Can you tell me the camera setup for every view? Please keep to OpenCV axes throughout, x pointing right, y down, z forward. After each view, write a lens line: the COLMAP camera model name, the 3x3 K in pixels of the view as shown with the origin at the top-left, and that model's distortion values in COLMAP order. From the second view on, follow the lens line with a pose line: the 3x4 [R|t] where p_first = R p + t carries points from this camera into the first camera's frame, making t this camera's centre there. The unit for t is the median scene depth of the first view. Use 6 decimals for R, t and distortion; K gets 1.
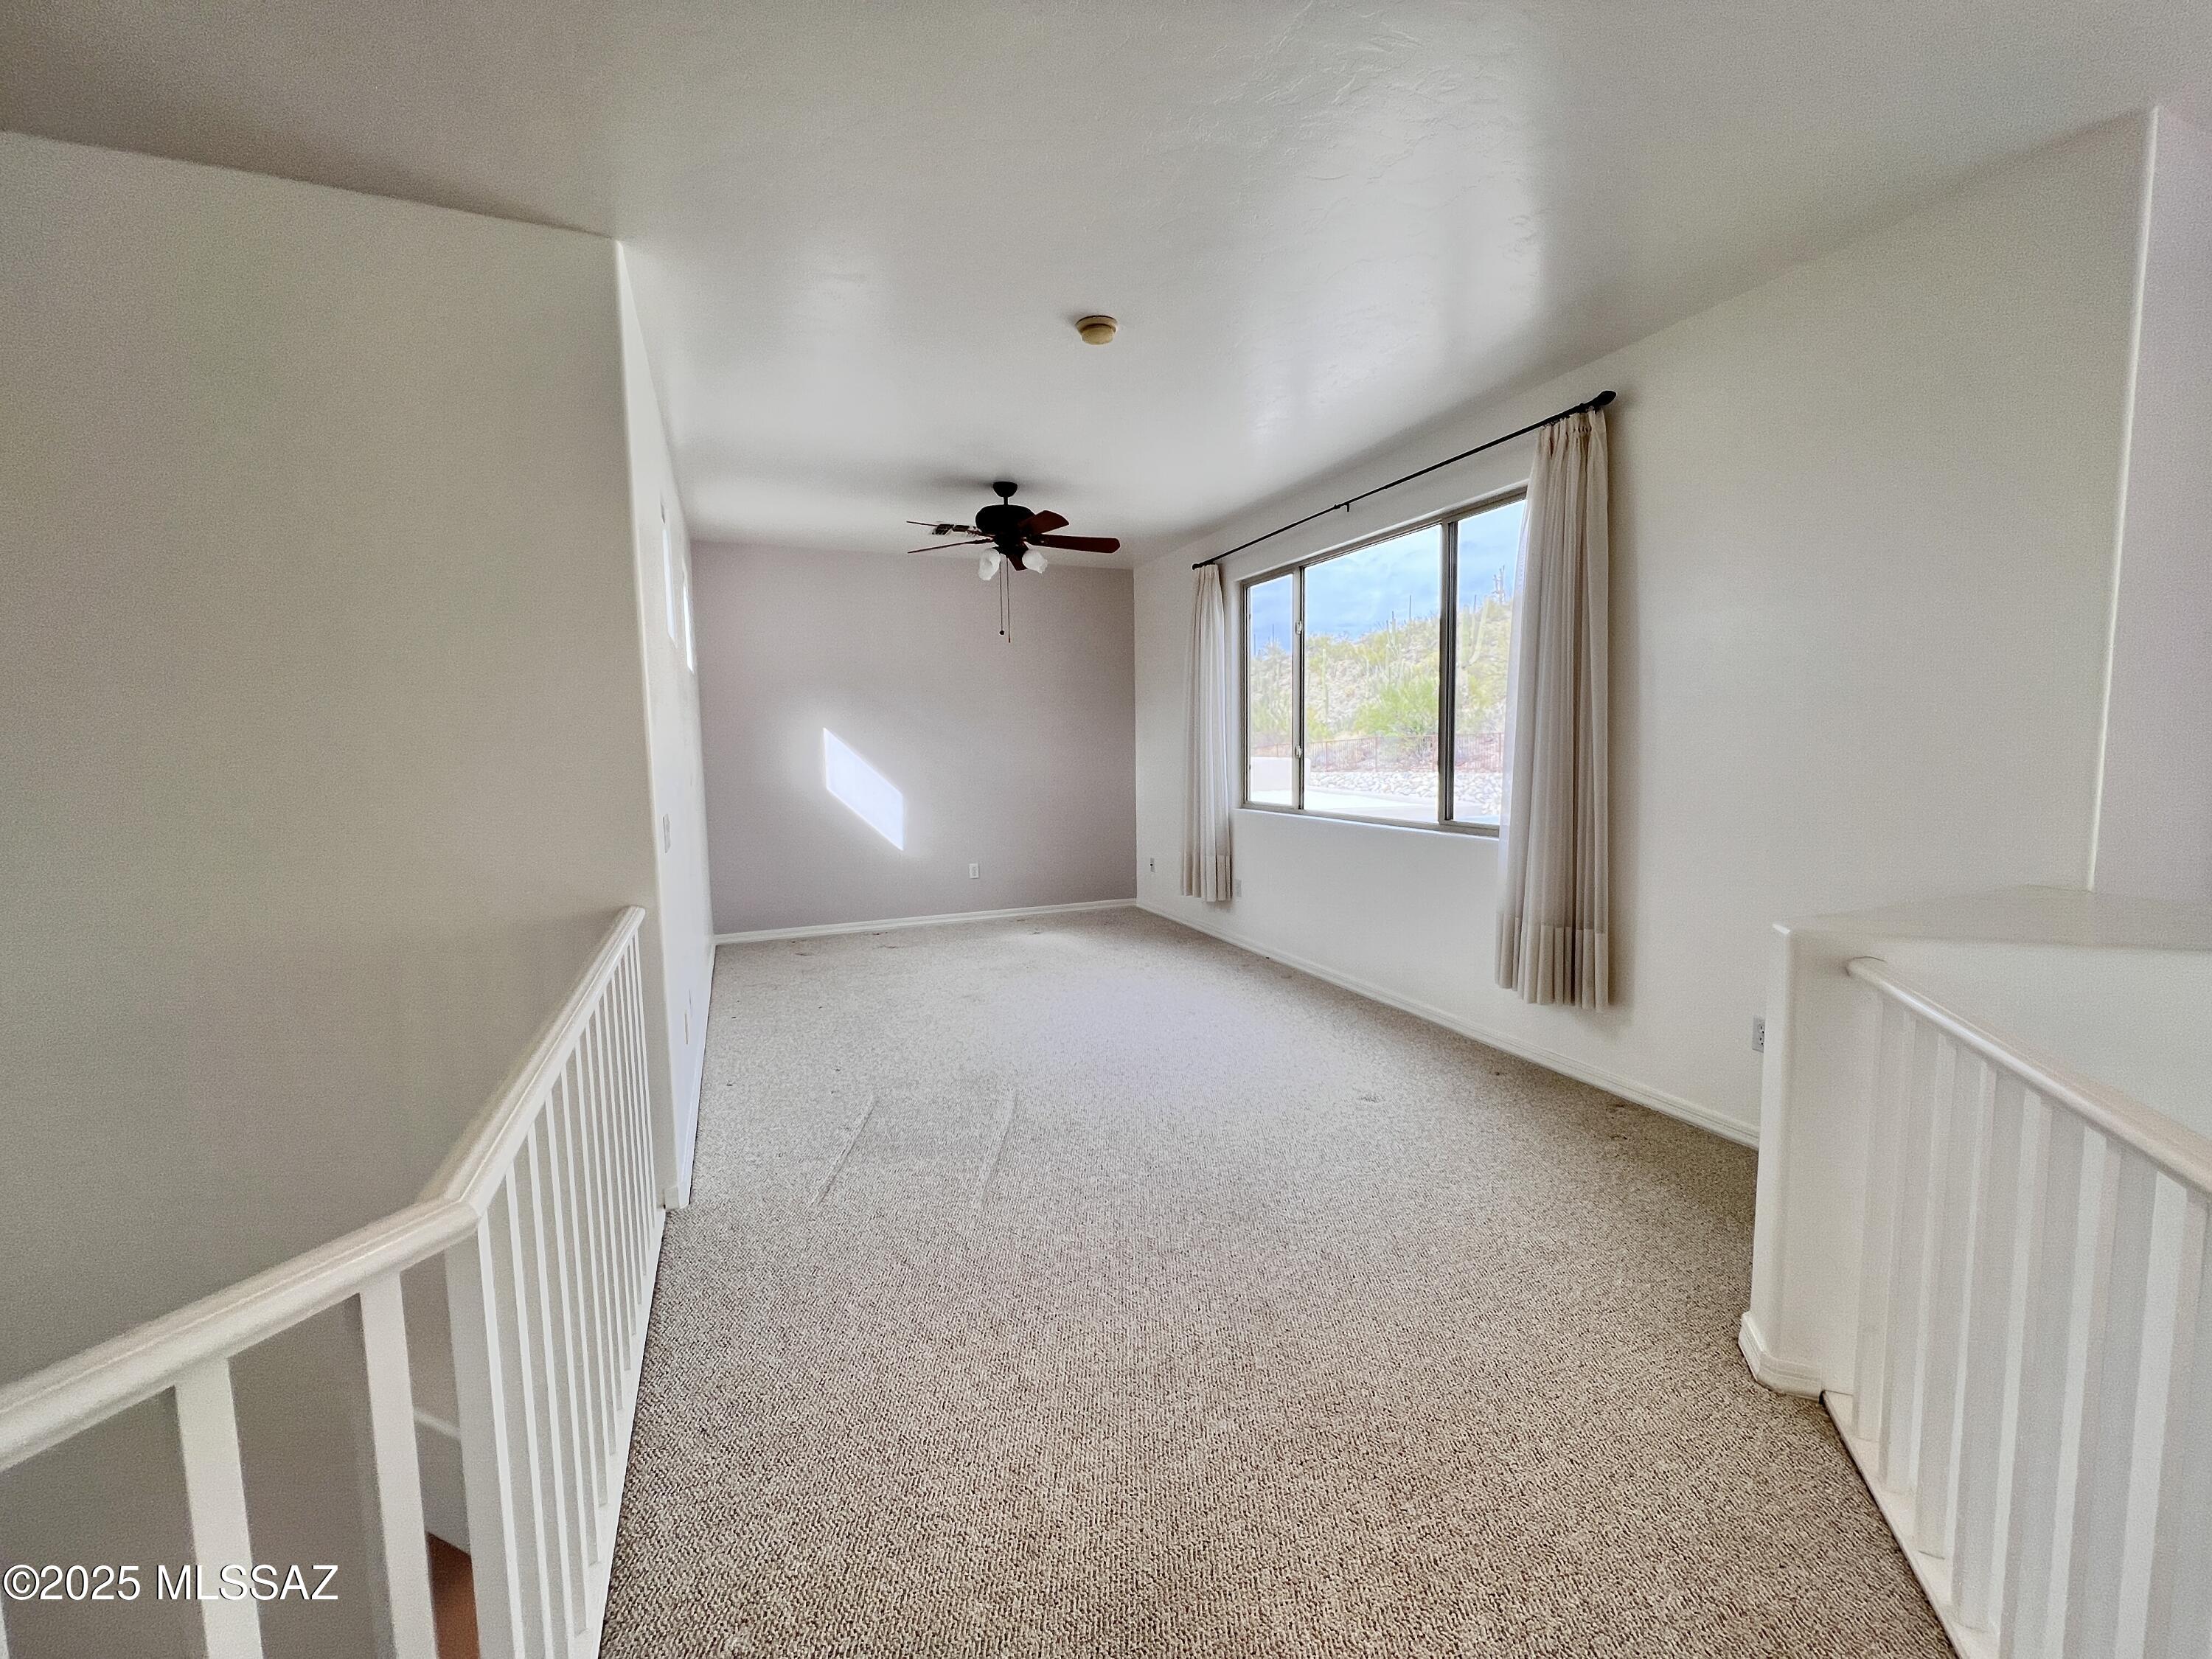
lens RADIAL K [[886.6, 0, 1098.0], [0, 886.6, 827.6], [0, 0, 1]] dist [0.001404, 0.000257]
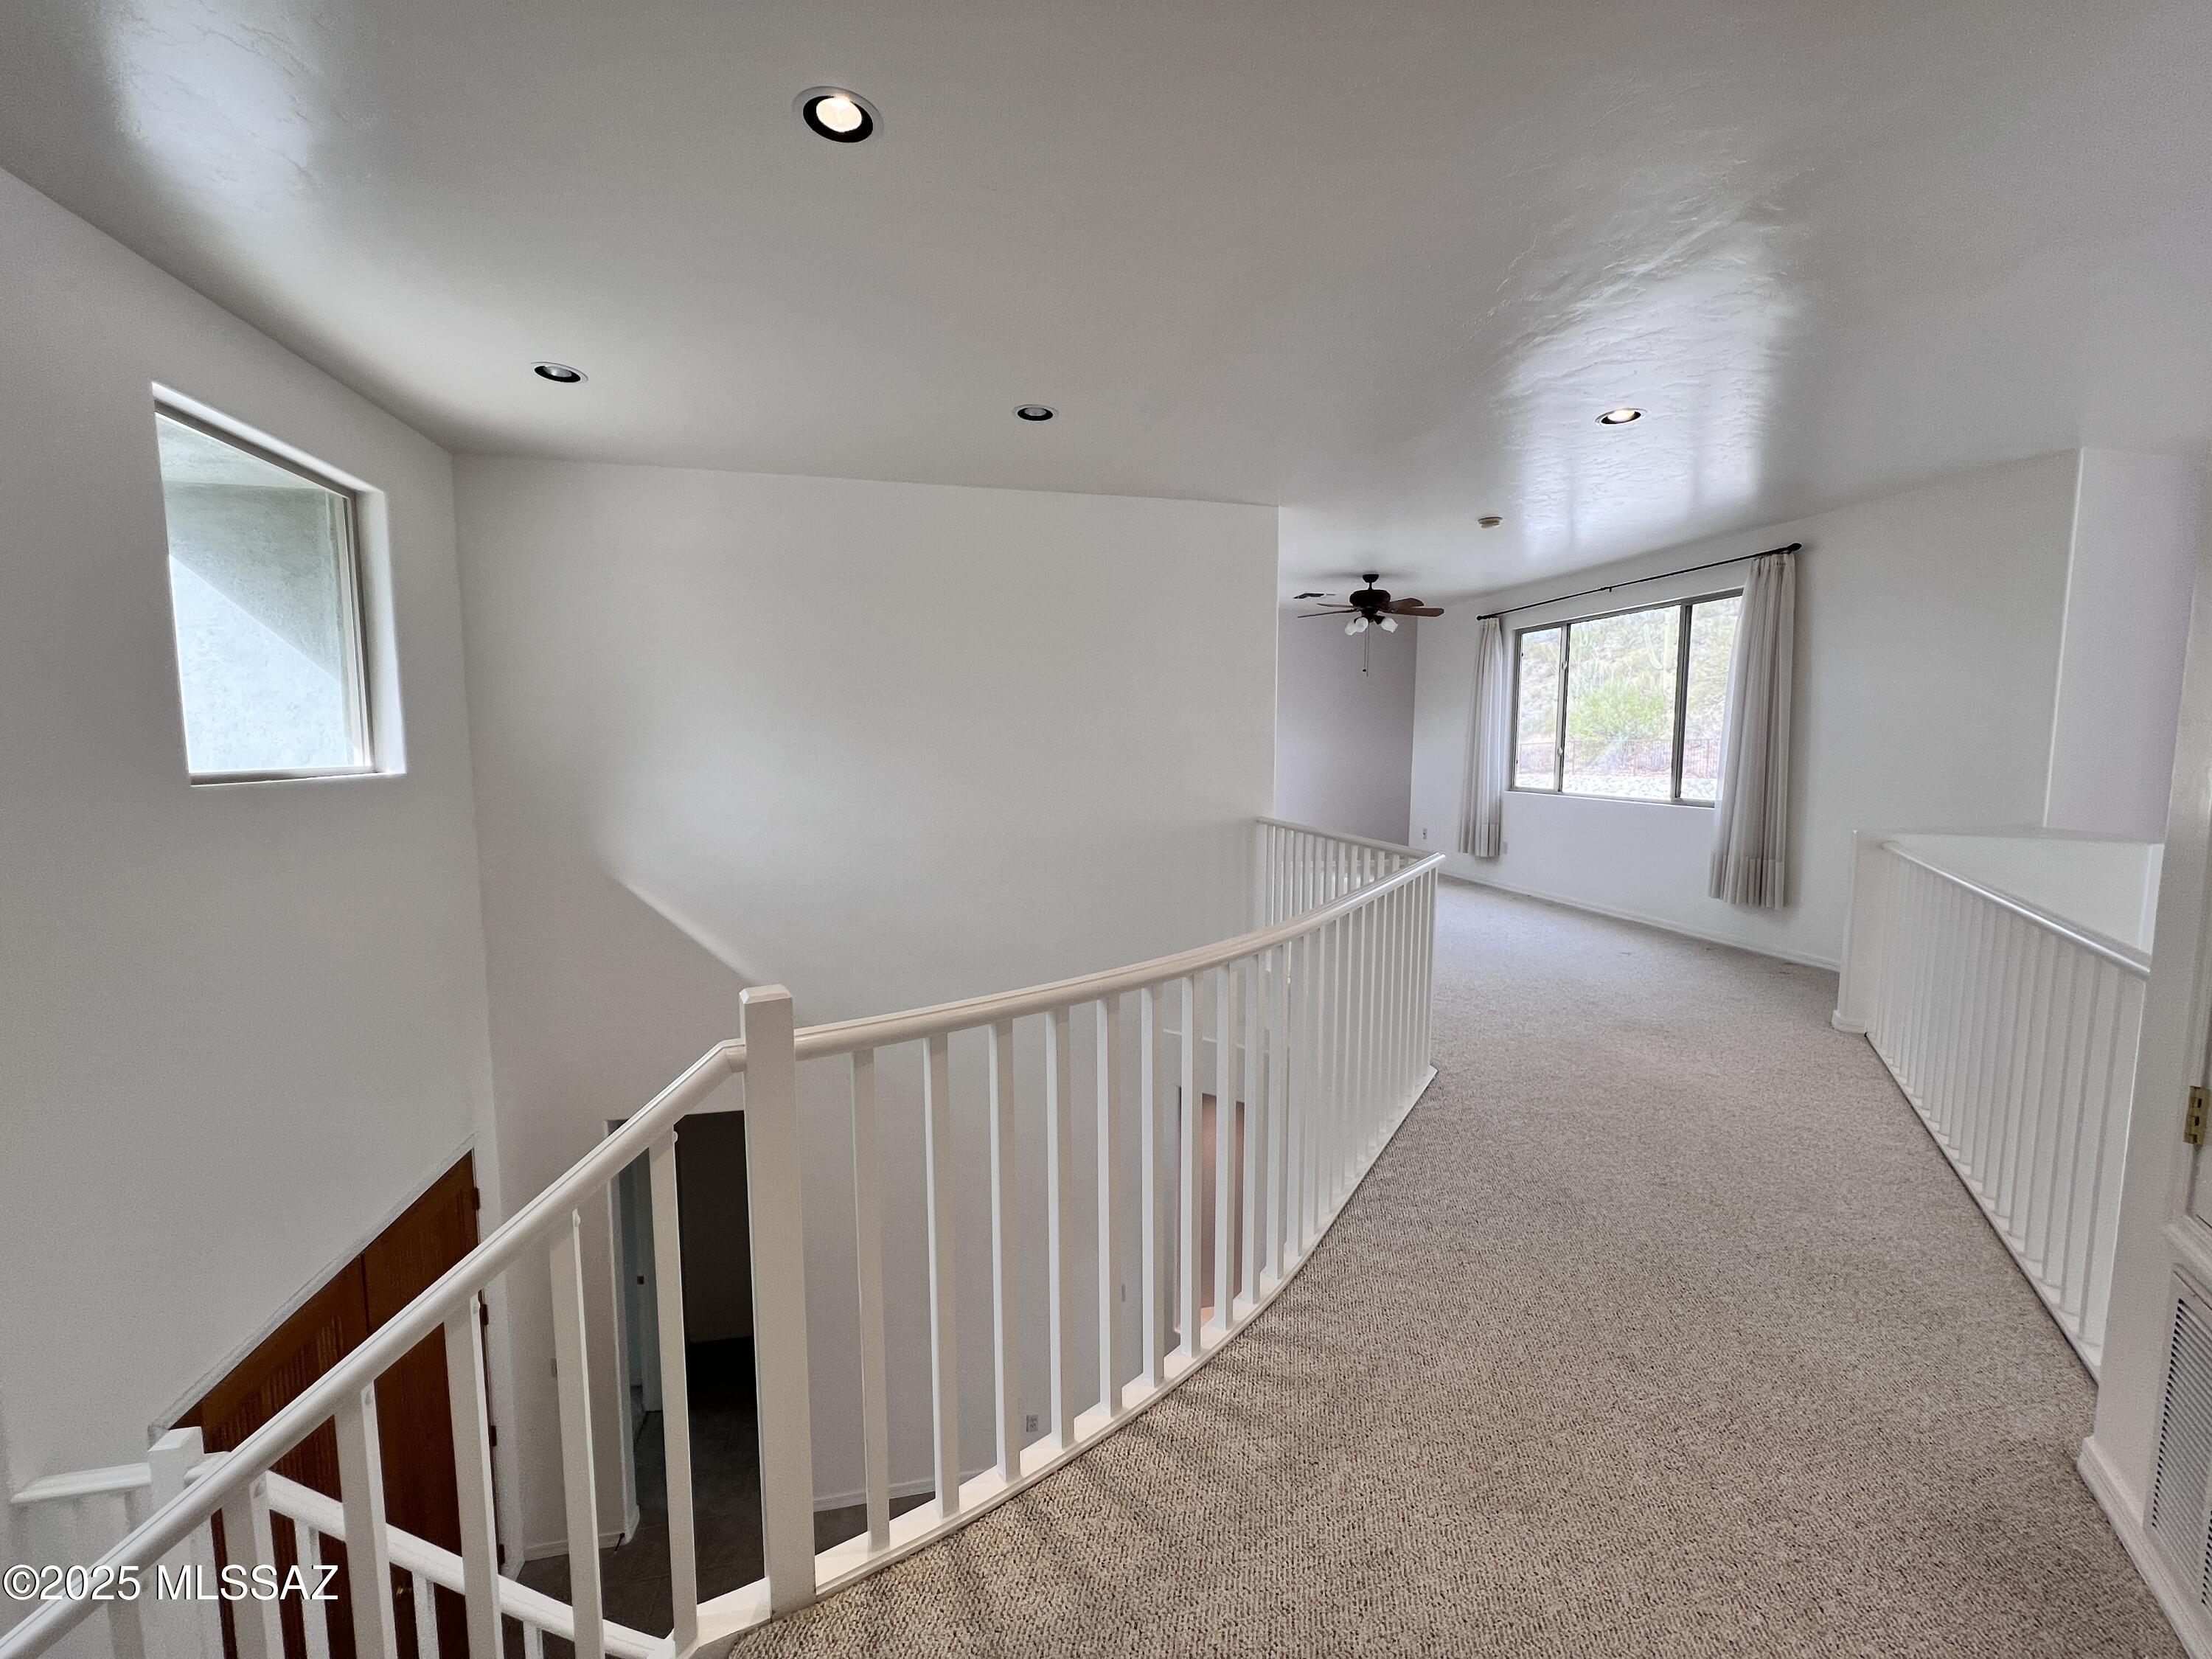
lens RADIAL K [[886.6, 0, 1098.0], [0, 886.6, 827.6], [0, 0, 1]] dist [0.001404, 0.000257]
pose [[0.984627, 0.036129, -0.170890, -0.295113], [-0.035396, 0.999346, 0.007335, 0.060608], [0.171043, -0.001173, 0.985263, -0.616337]]
